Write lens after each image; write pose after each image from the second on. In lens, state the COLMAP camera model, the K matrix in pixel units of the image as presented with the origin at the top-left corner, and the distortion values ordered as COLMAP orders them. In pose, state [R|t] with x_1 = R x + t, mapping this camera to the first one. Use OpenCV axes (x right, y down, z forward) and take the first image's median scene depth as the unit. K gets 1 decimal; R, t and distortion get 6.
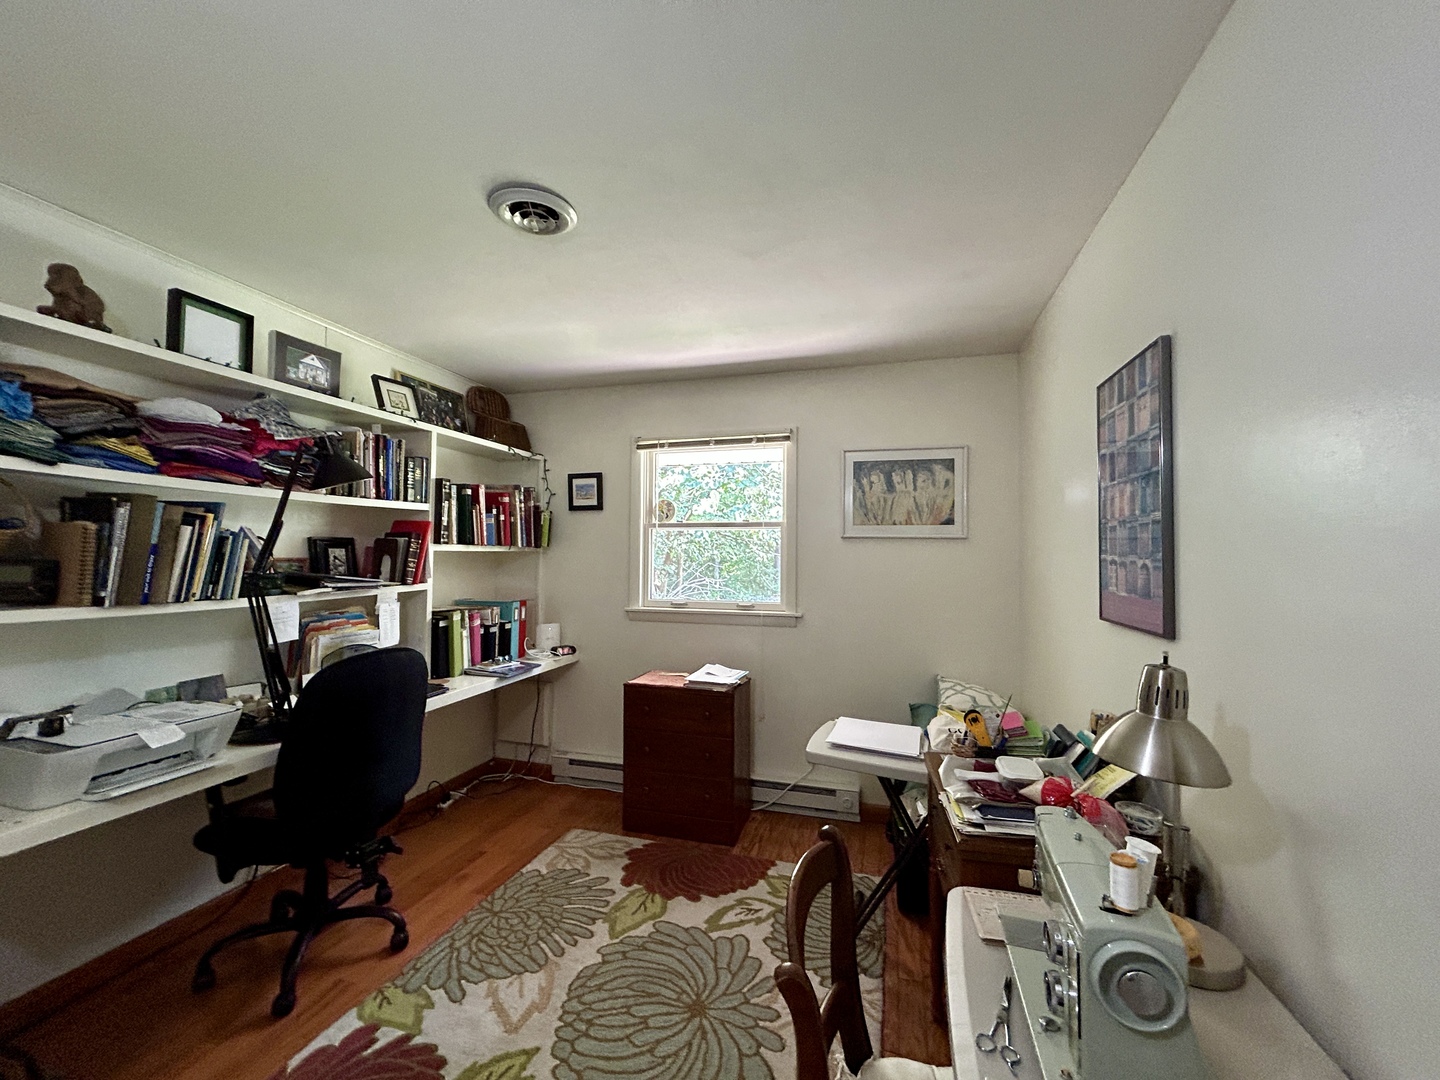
lens RADIAL K [[579.8, 0, 724.1], [0, 579.8, 541.6], [0, 0, 1]] dist [0.001456, 0.000157]
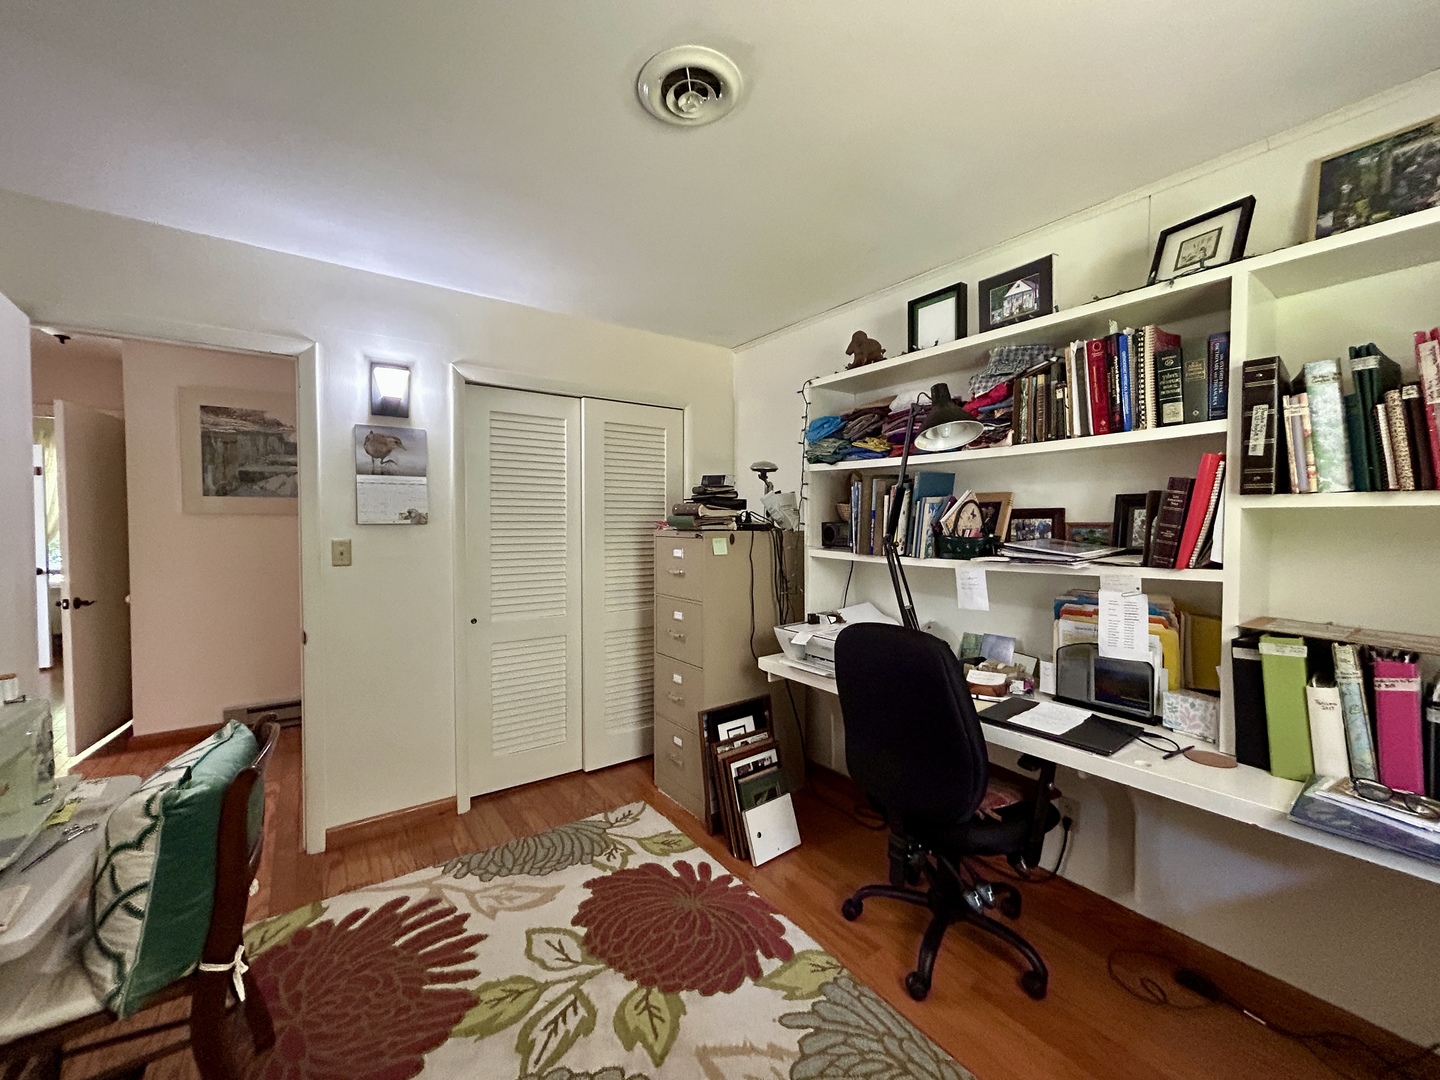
lens RADIAL K [[579.8, 0, 725.4], [0, 579.8, 532.6], [0, 0, 1]] dist [0.001456, 0.000157]
pose [[-0.610699, 0.017606, -0.791667, 0.246425], [0.019999, 0.999777, 0.006807, 0.032953], [0.791610, -0.011676, -0.610915, 1.285899]]
